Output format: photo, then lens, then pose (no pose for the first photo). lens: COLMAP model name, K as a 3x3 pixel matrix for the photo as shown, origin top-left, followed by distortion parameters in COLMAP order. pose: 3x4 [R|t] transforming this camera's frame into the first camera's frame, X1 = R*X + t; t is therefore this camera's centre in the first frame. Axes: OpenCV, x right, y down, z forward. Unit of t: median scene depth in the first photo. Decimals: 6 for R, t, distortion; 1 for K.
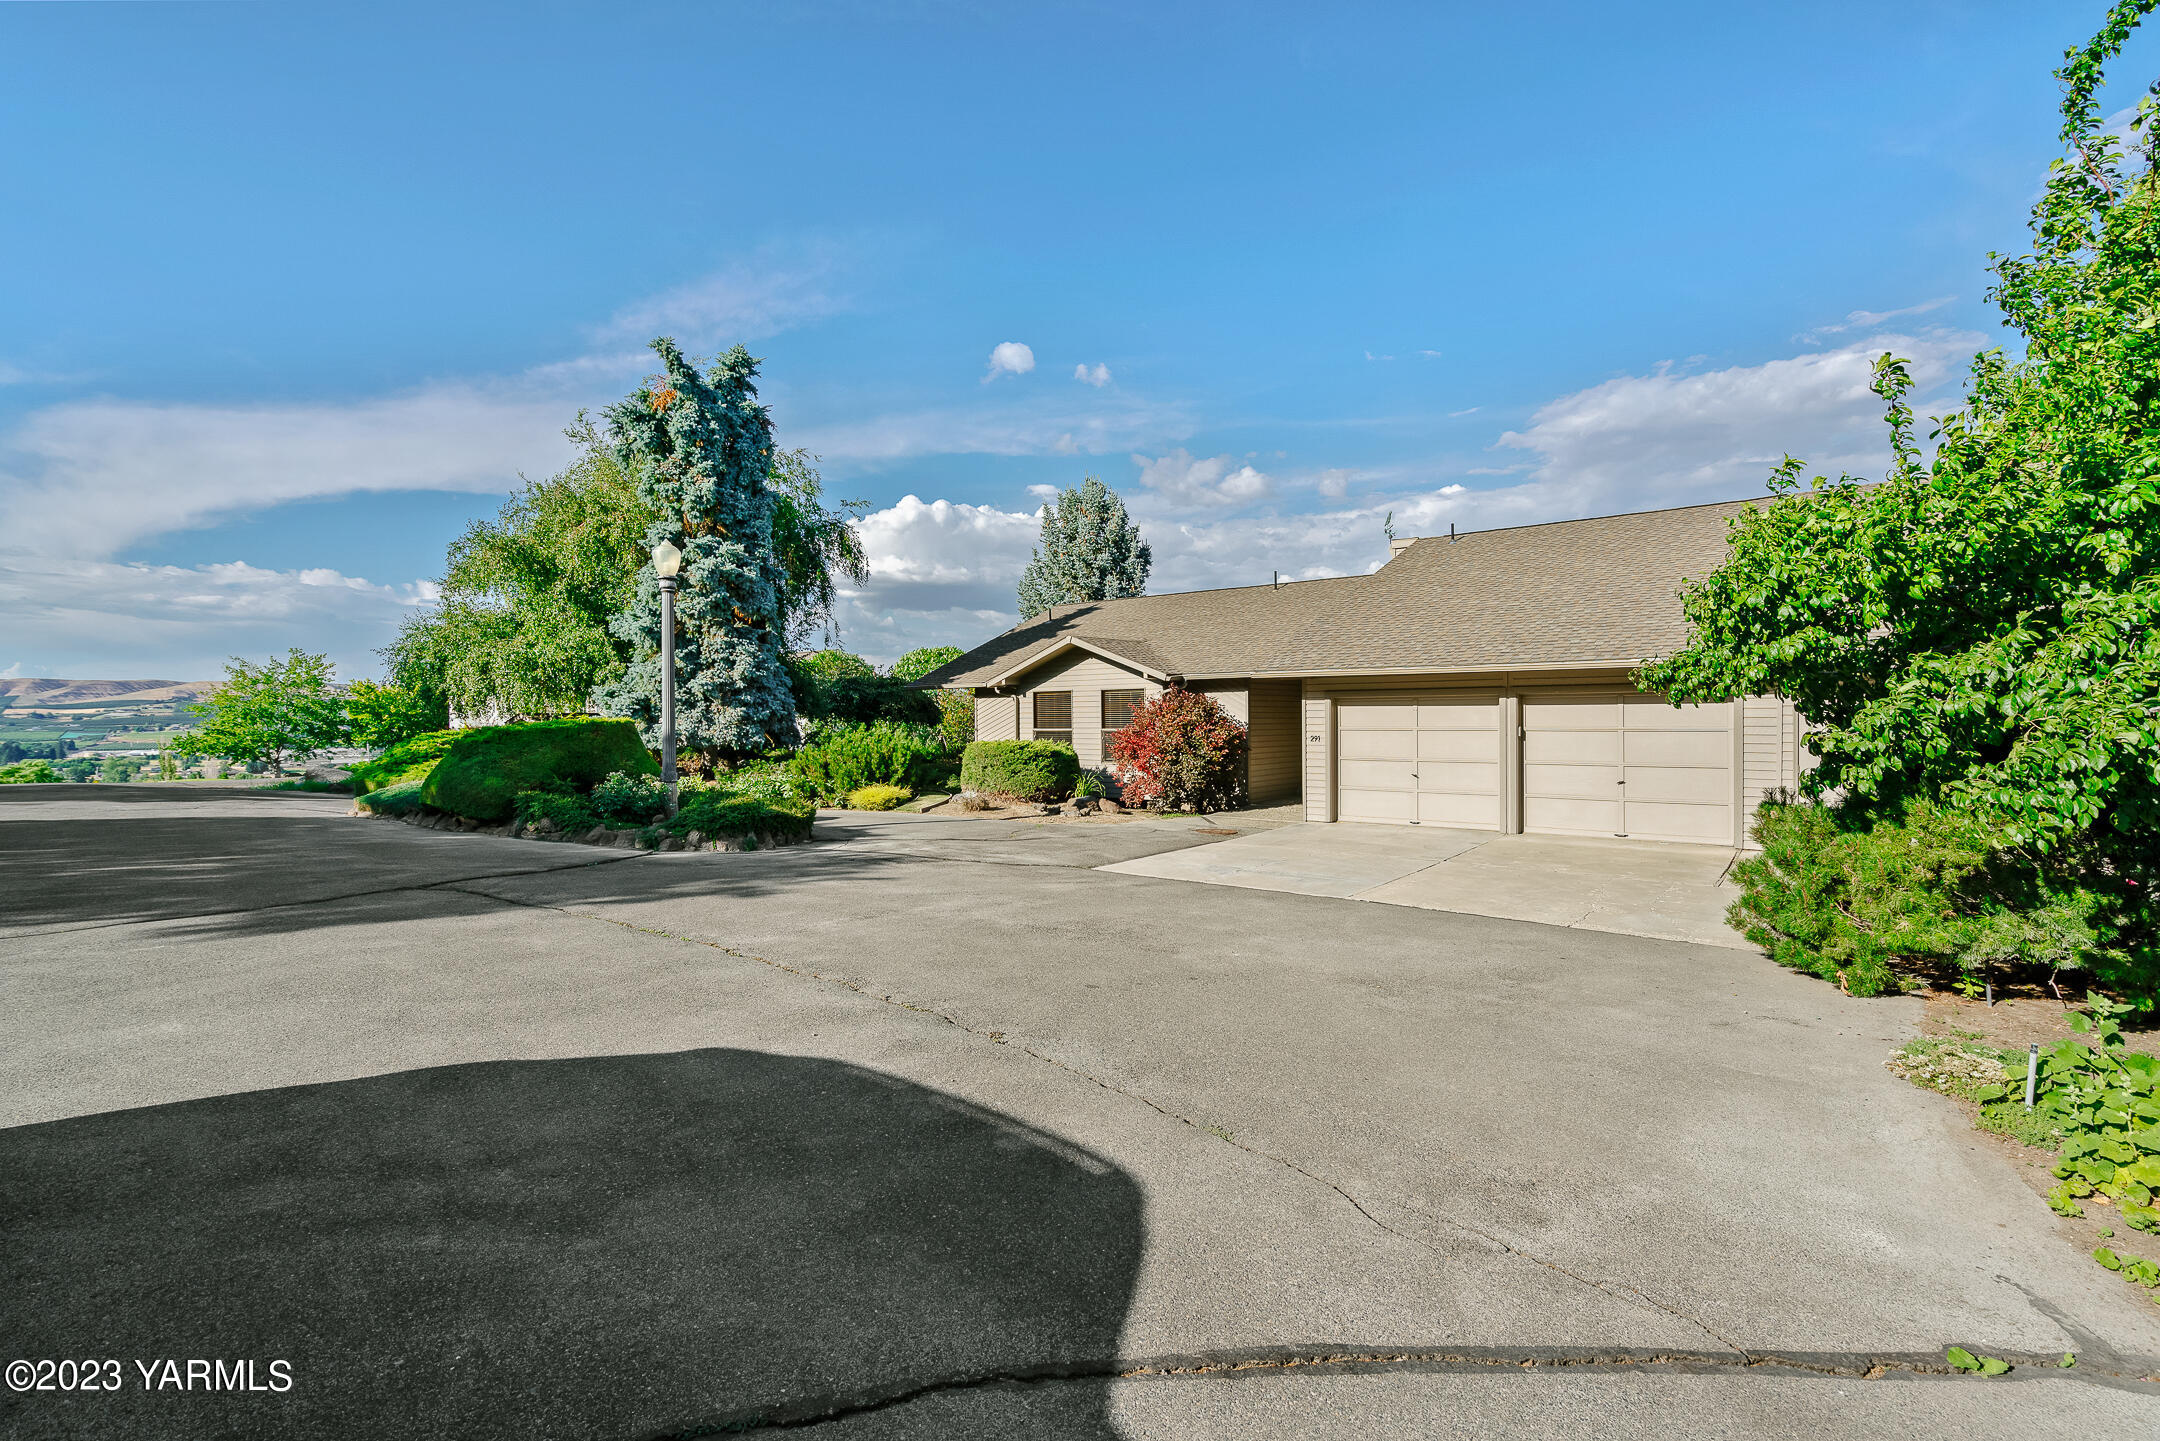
lens RADIAL K [[981.9, 0, 1078.5], [0, 981.9, 726.0], [0, 0, 1]] dist [-0.001184, 0.000311]
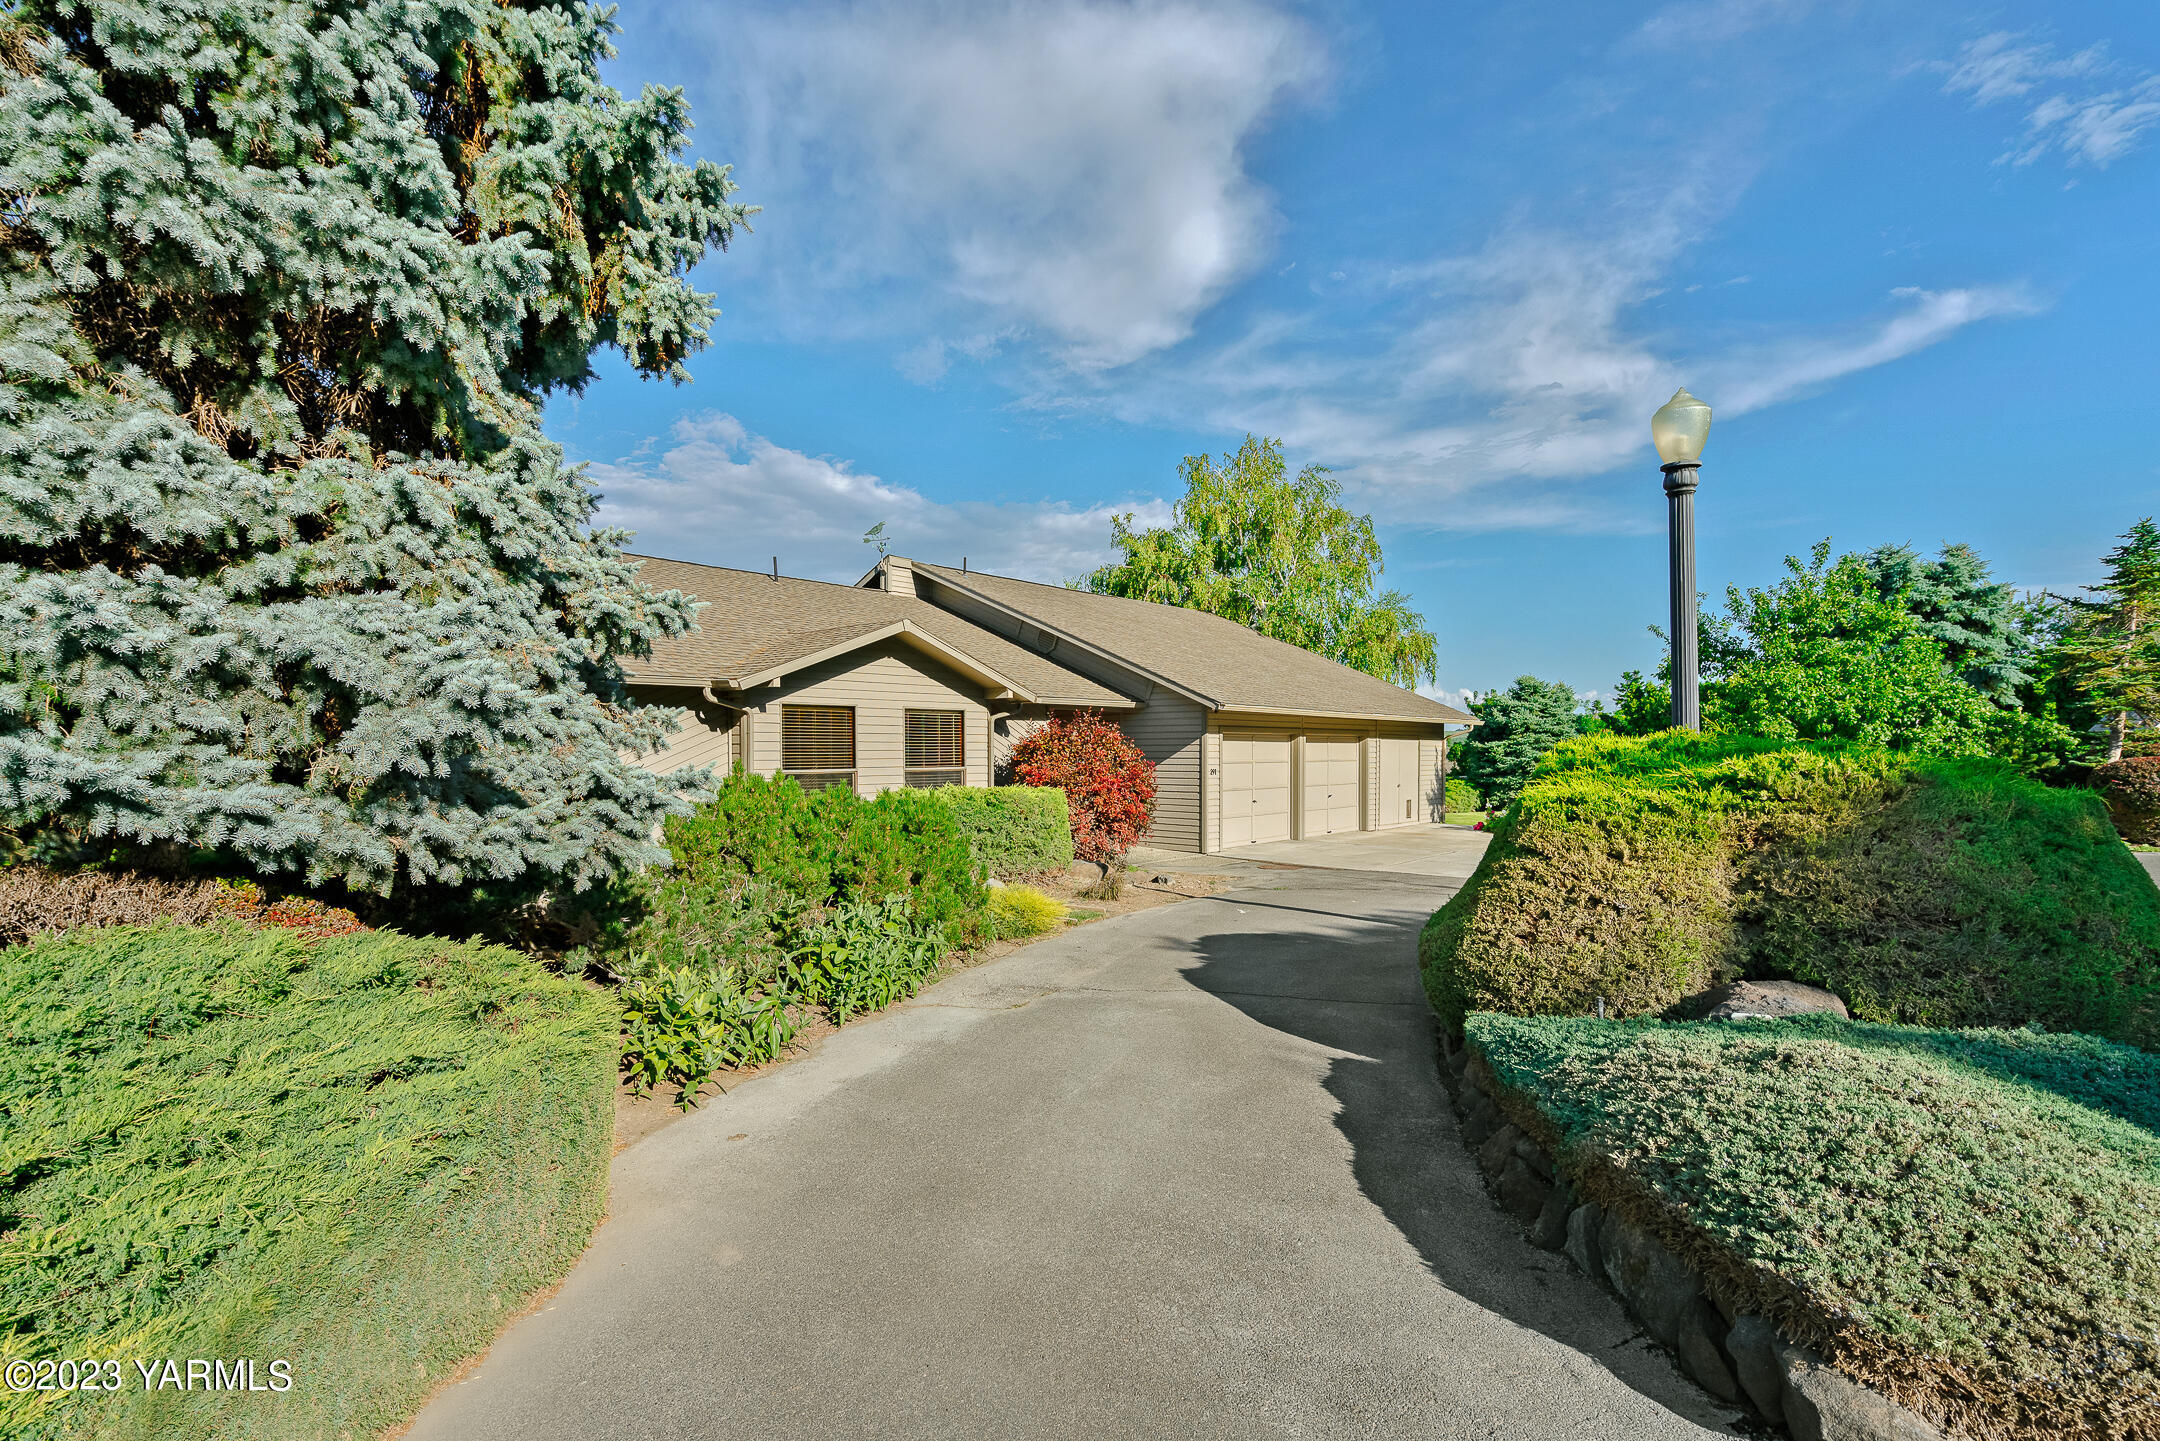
lens RADIAL K [[981.9, 0, 1082.8], [0, 981.9, 730.8], [0, 0, 1]] dist [-0.001184, 0.000311]
pose [[0.081090, 0.020400, 0.996498, -0.609897], [0.005342, 0.999767, -0.020902, -0.007158], [-0.996692, 0.007019, 0.080962, 0.811343]]
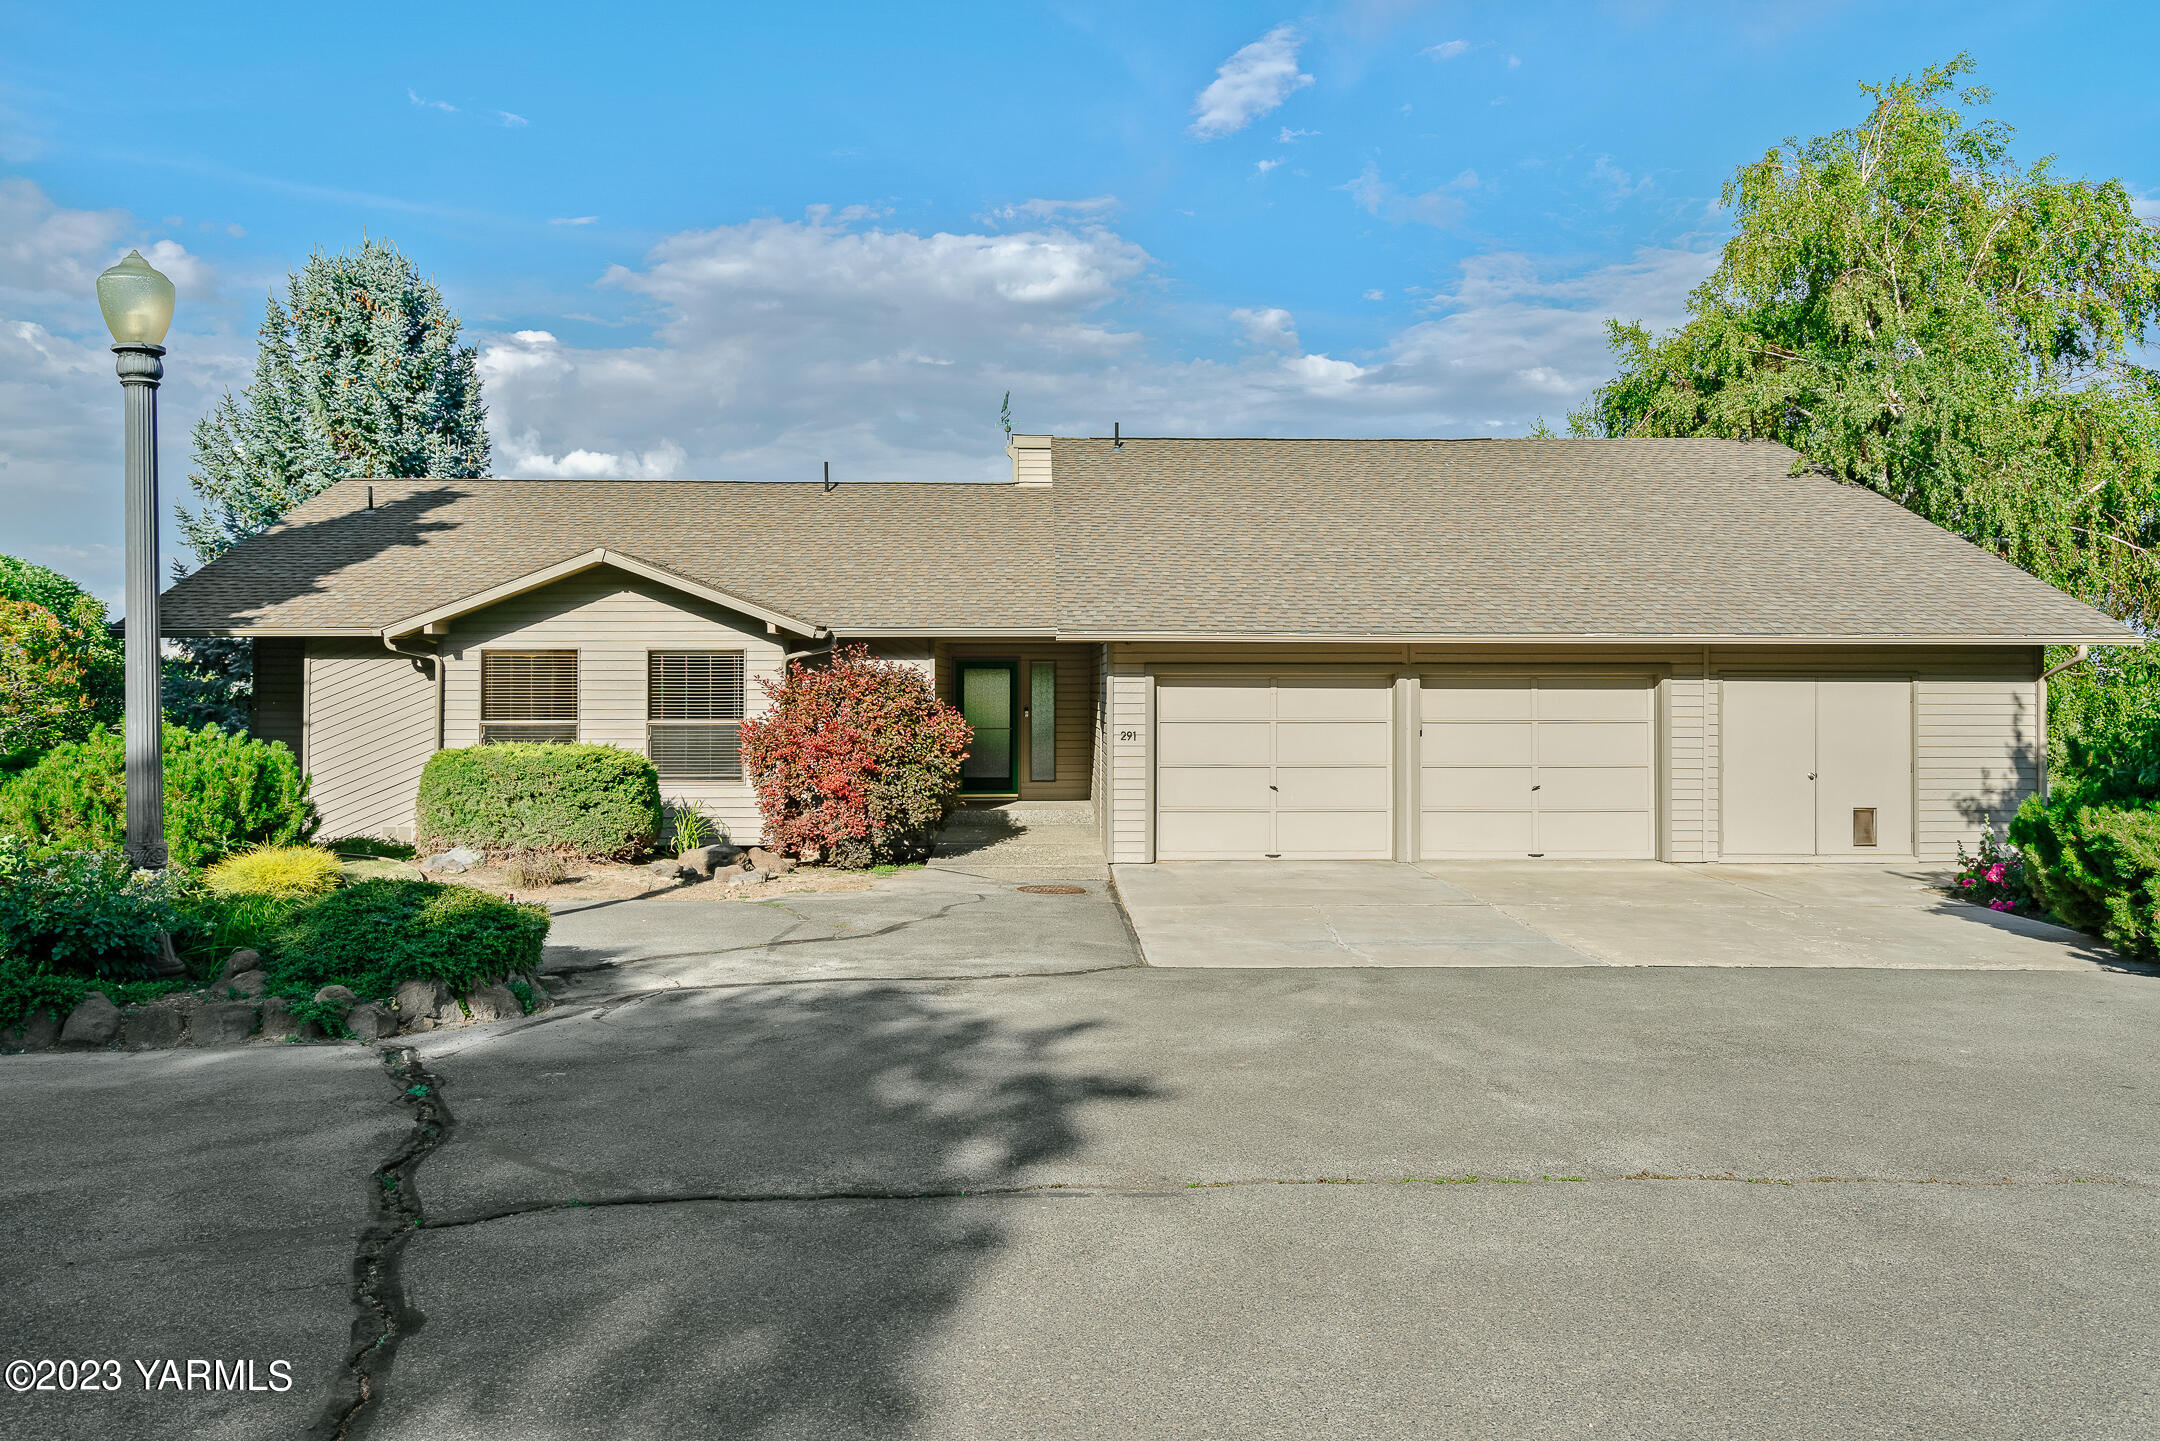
lens RADIAL K [[1542.7, 0, 1061.4], [0, 1542.7, 709.5], [0, 0, 1]] dist [0.007572, 0.007682]
pose [[0.769763, -0.001094, 0.638329, -0.343176], [-0.000433, 0.999997, 0.002236, -0.005476], [-0.638330, -0.001997, 0.769760, 0.184540]]
